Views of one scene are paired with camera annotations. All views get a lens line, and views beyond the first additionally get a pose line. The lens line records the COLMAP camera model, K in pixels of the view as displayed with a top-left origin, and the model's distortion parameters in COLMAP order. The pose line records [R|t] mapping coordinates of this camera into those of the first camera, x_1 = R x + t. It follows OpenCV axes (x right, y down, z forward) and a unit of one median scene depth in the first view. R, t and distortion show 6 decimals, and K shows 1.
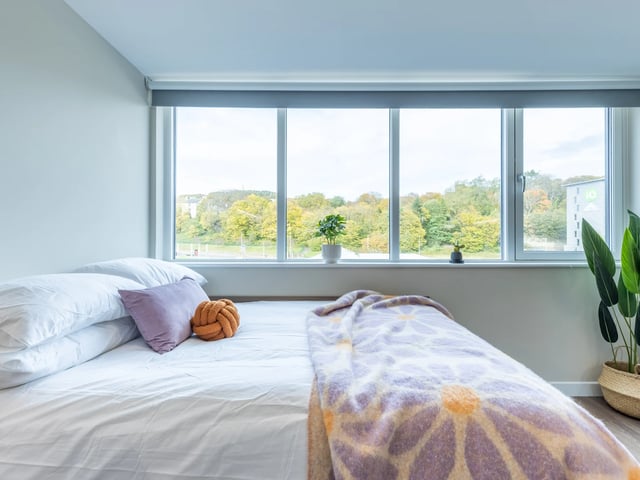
lens RADIAL K [[325.6, 0, 320.0], [0, 325.6, 240.0], [0, 0, 1]] dist [-0.000557, -0.000107]
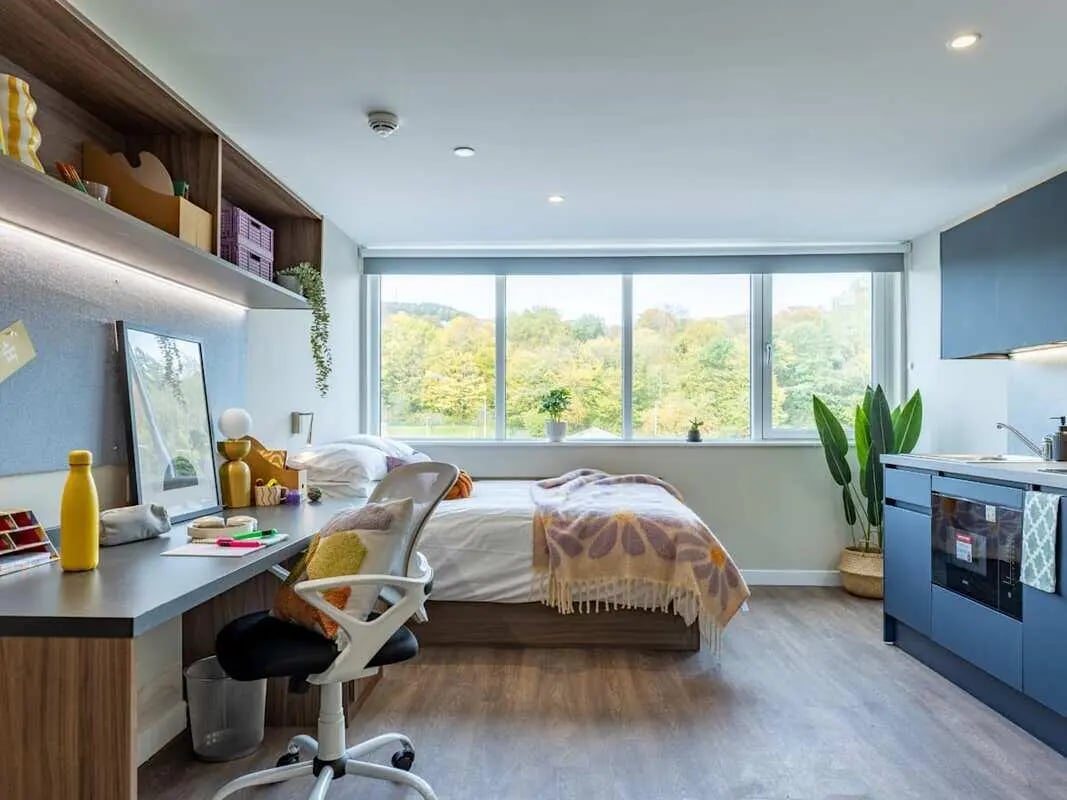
lens RADIAL K [[754.3, 0, 533.5], [0, 754.3, 400.0], [0, 0, 1]] dist [-0.001361, 0.000232]
pose [[0.999729, -0.003003, -0.023064, 0.022910], [0.002618, 0.999857, -0.016718, -0.012224], [0.023111, 0.016653, 0.999594, -1.174208]]
